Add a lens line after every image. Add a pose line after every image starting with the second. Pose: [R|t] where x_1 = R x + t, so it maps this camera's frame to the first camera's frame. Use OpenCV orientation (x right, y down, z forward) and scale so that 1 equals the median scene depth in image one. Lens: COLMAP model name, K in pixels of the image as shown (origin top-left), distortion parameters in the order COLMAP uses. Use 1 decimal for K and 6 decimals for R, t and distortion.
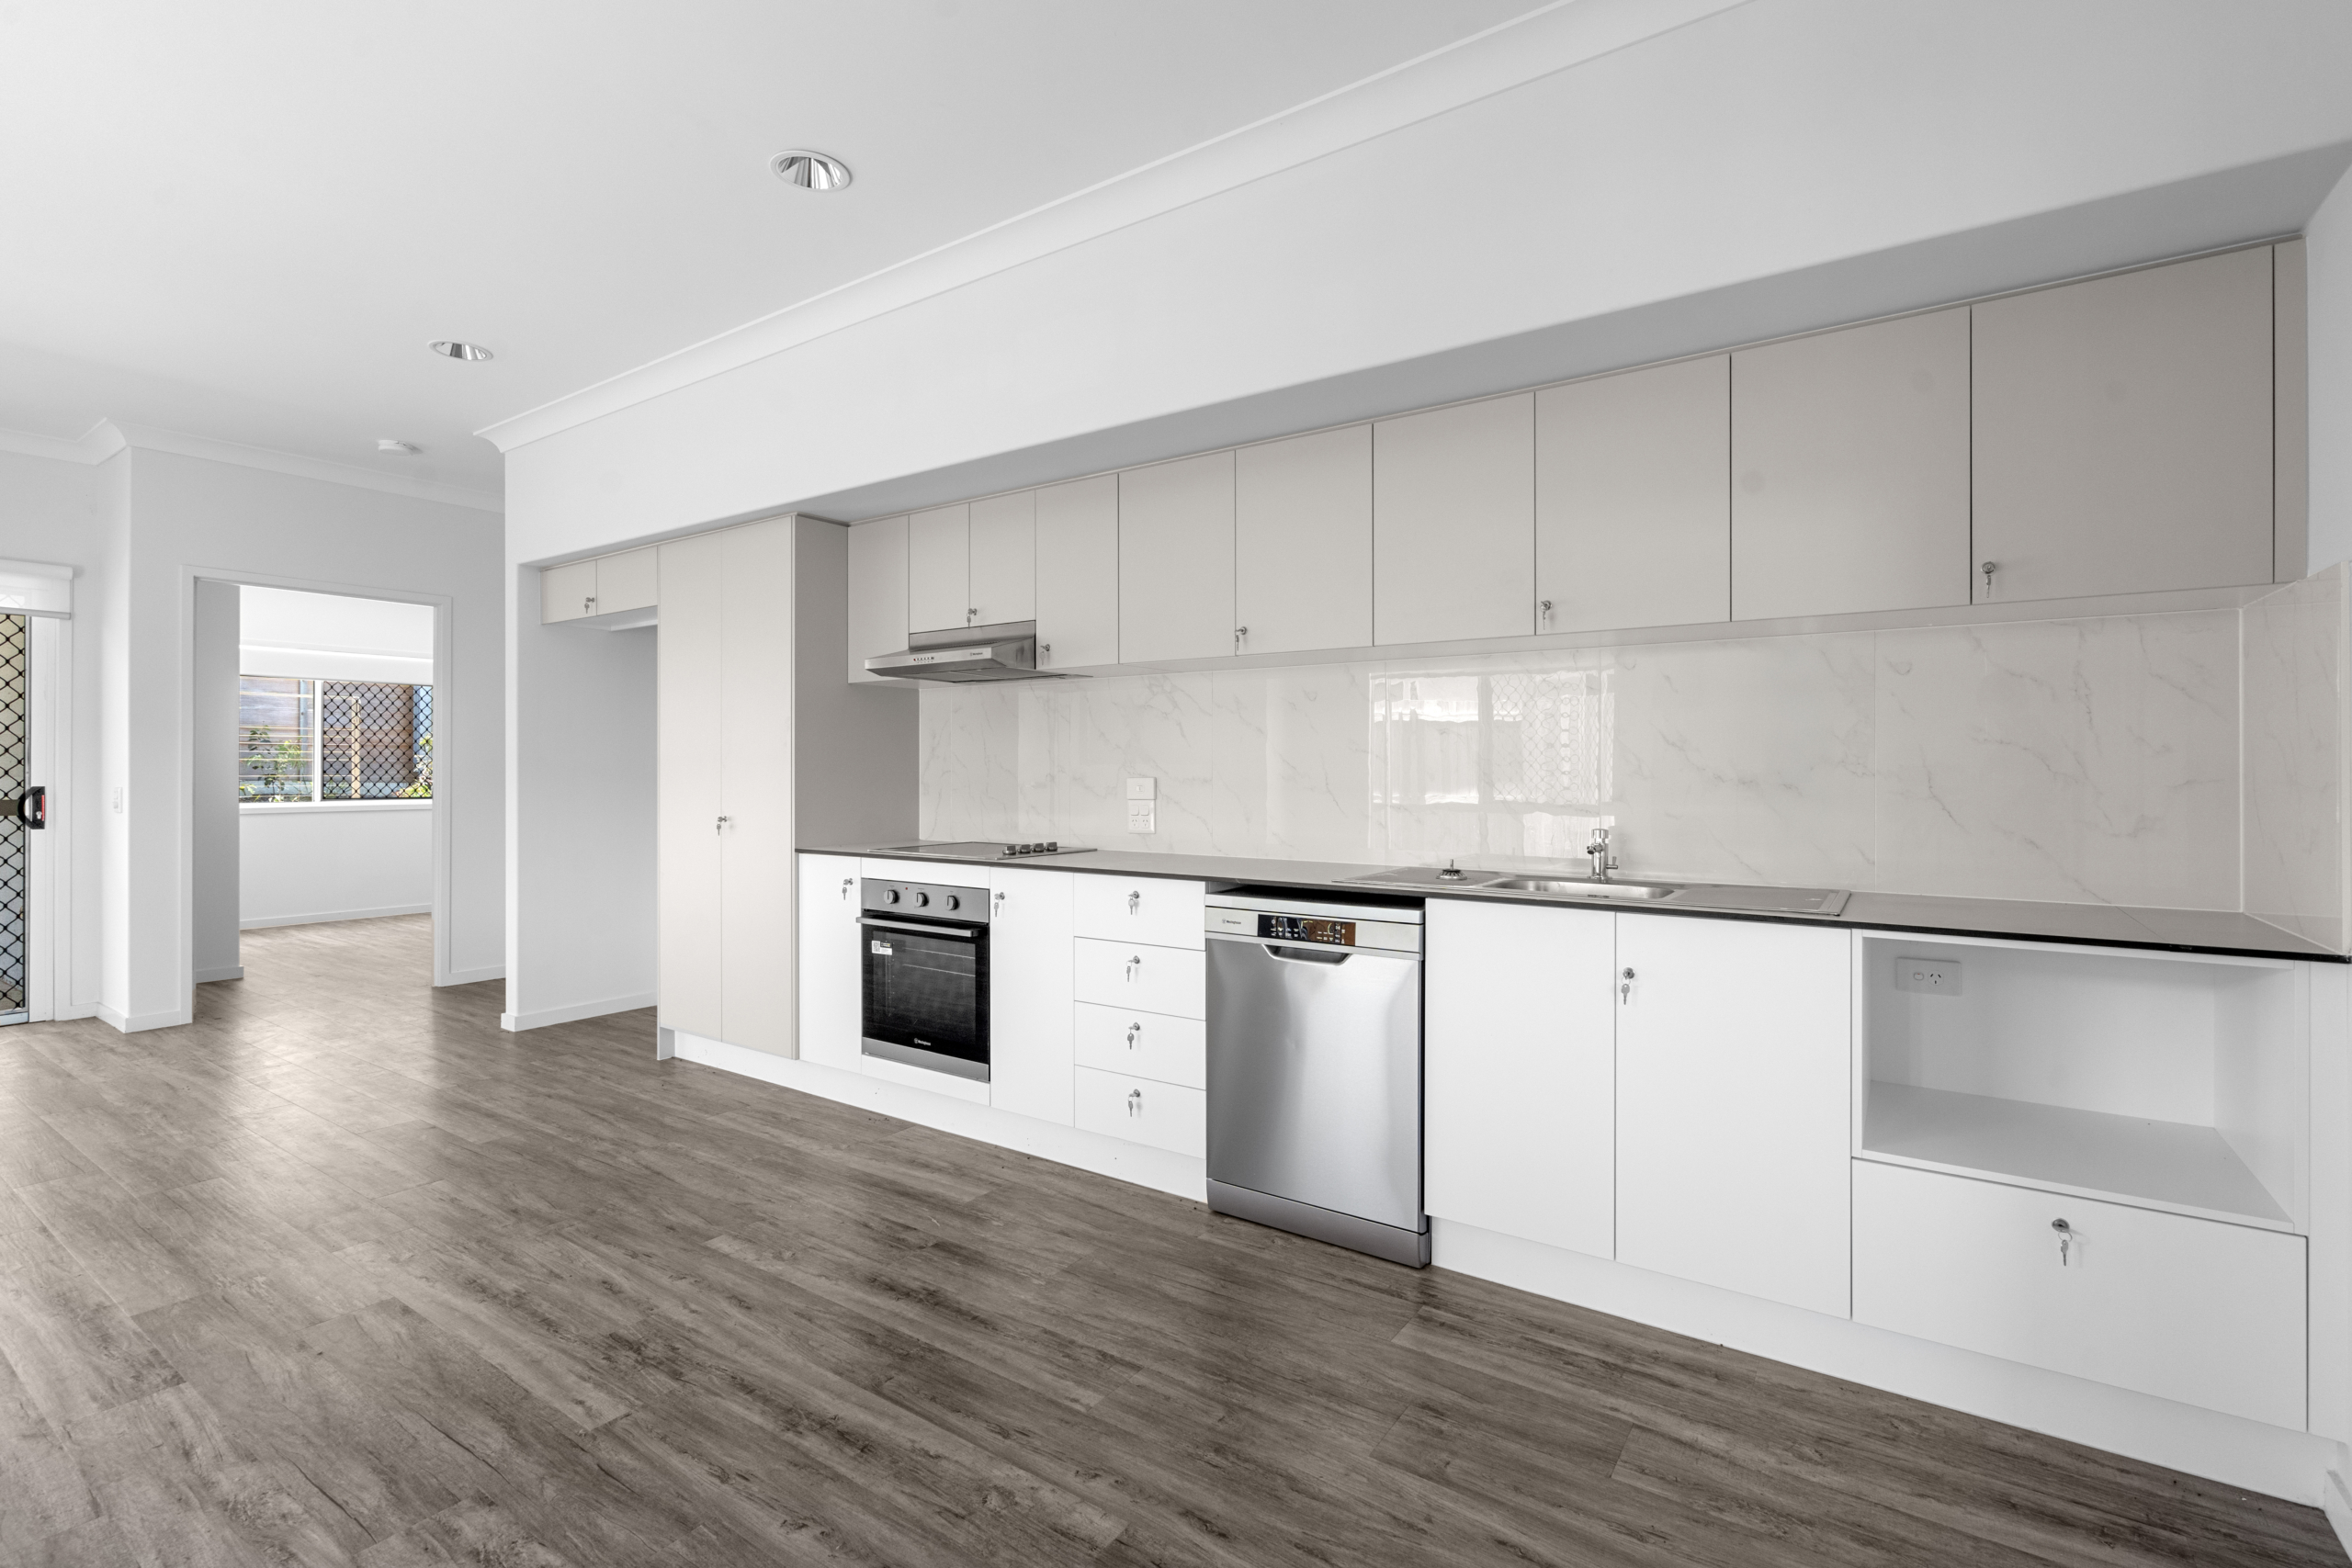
lens RADIAL K [[1078.9, 0, 1171.3], [0, 1078.9, 765.7], [0, 0, 1]] dist [-0.000834, 0.000075]
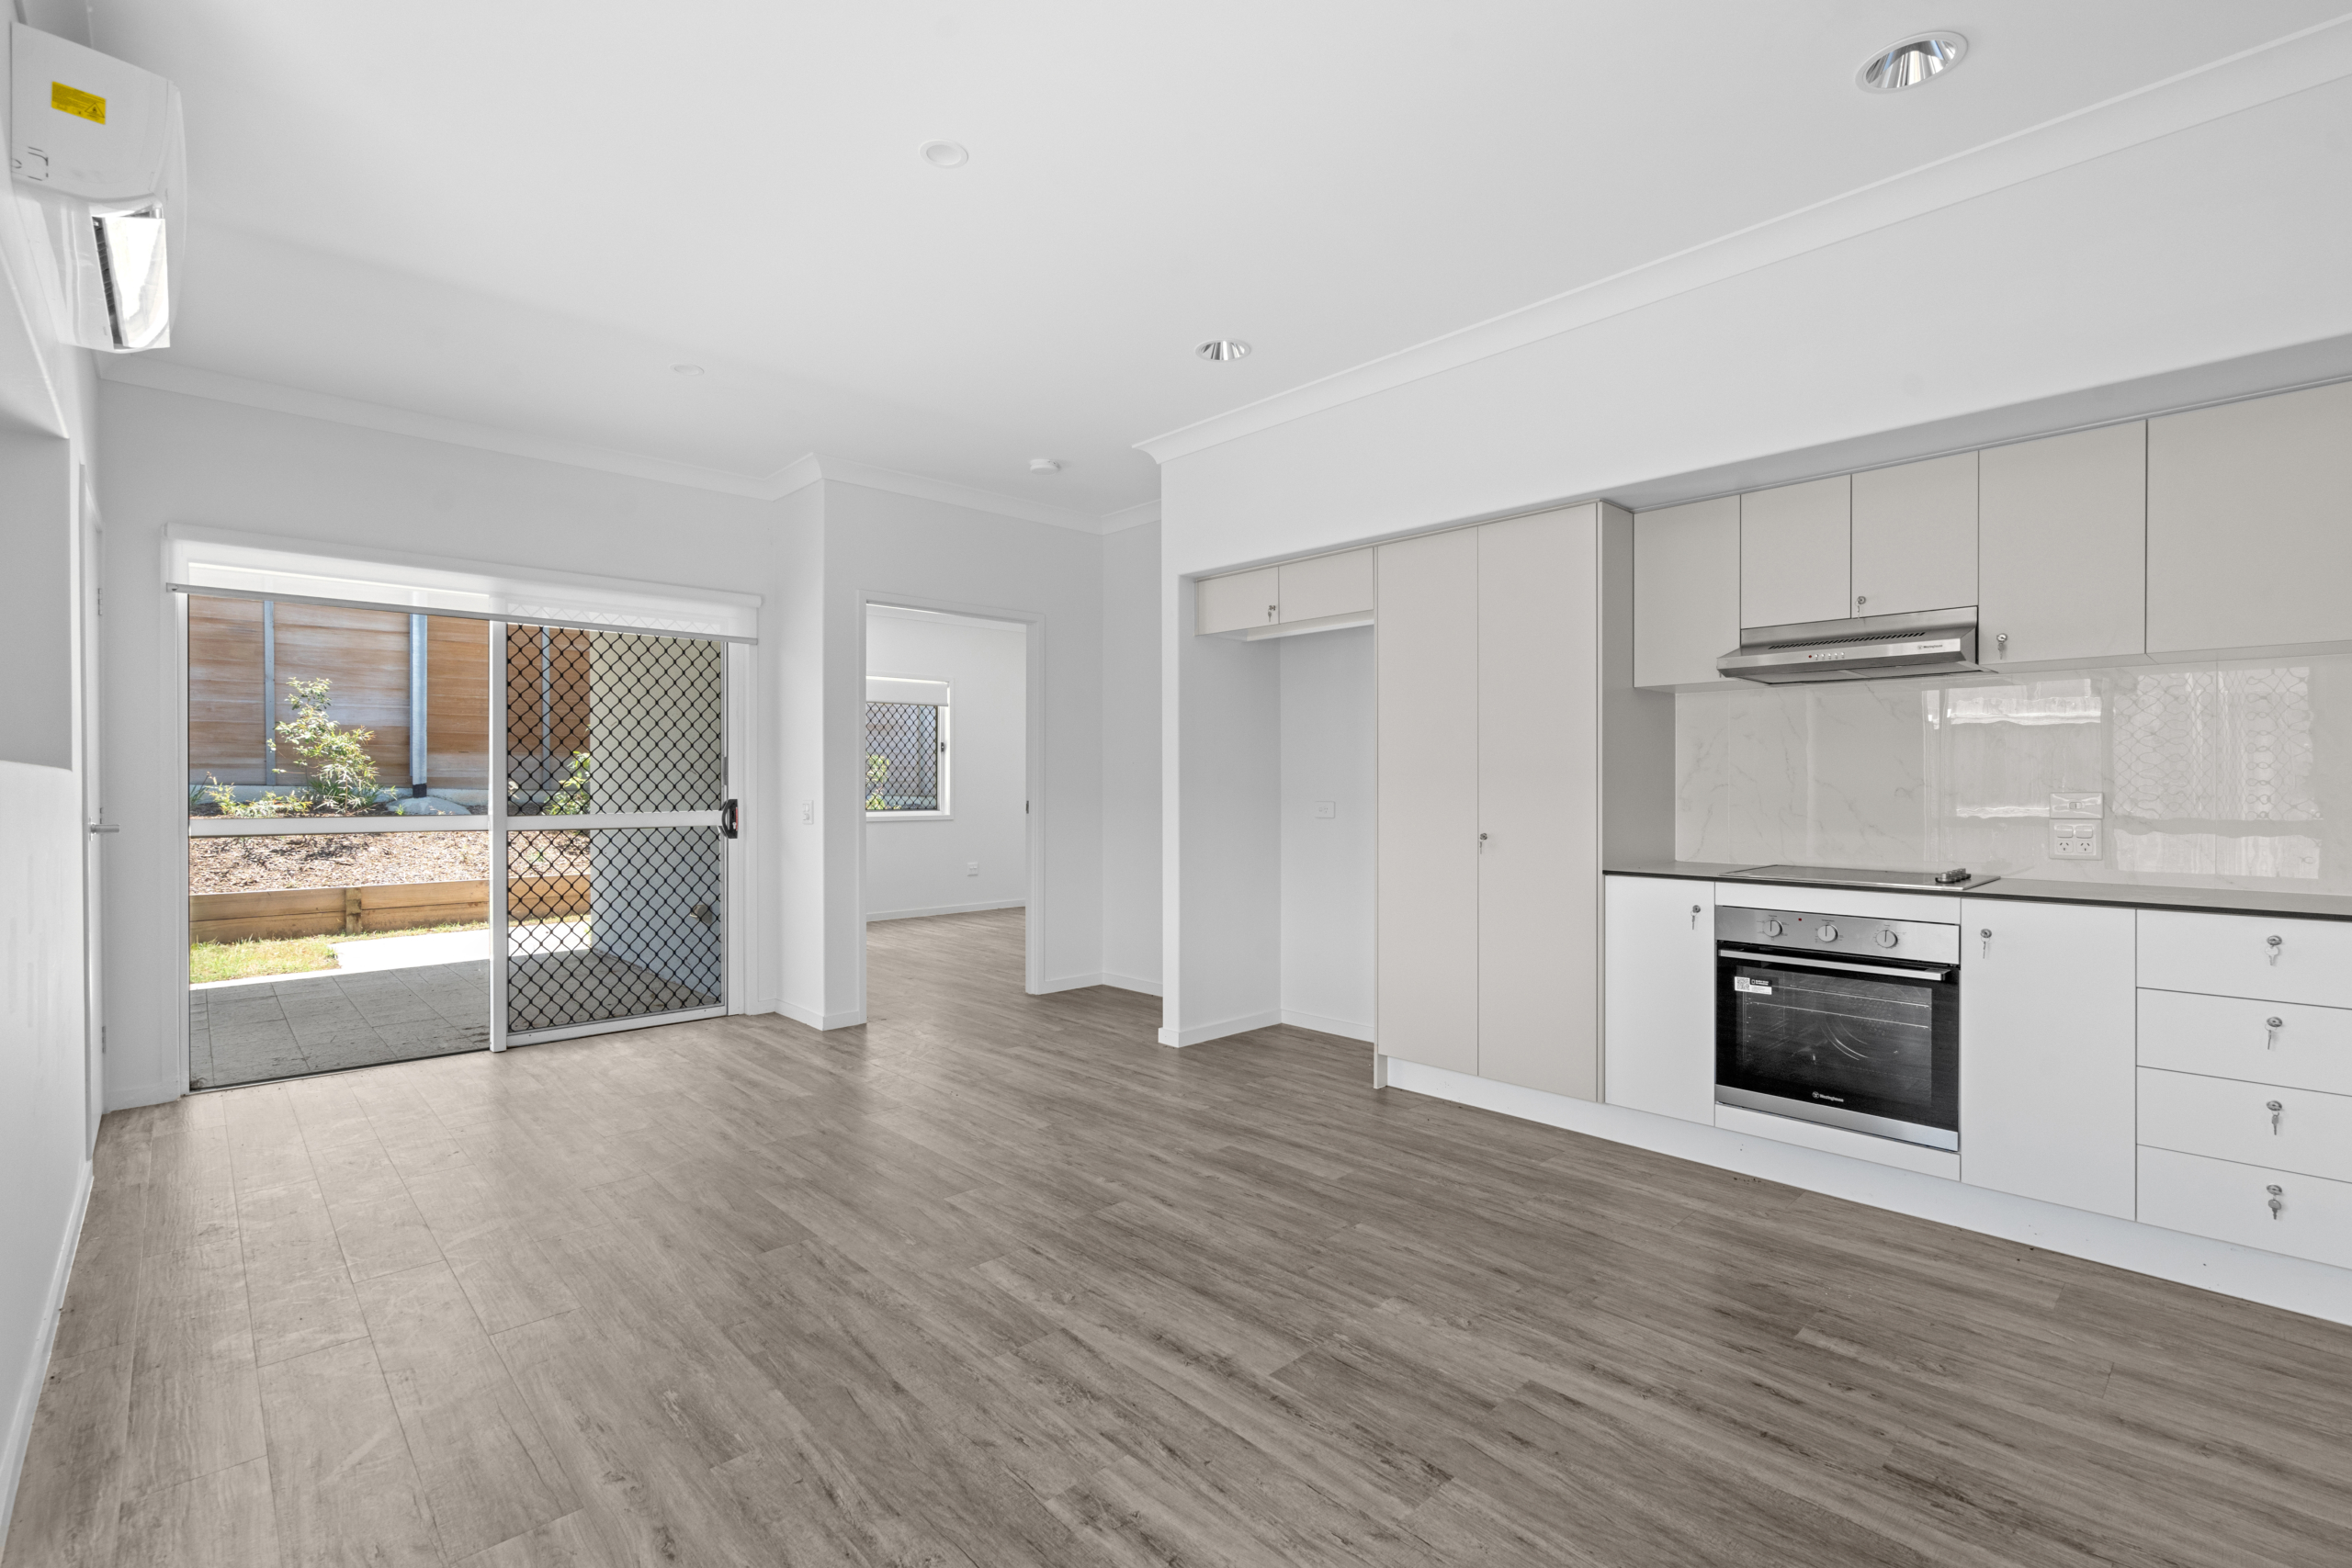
lens RADIAL K [[1060.7, 0, 1176.0], [0, 1060.7, 784.0], [0, 0, 1]] dist [0.001400, 0.000677]
pose [[0.979569, -0.001952, -0.201099, -0.575693], [0.003328, 0.999973, 0.006506, -0.002652], [0.201081, -0.007042, 0.979549, 0.061839]]
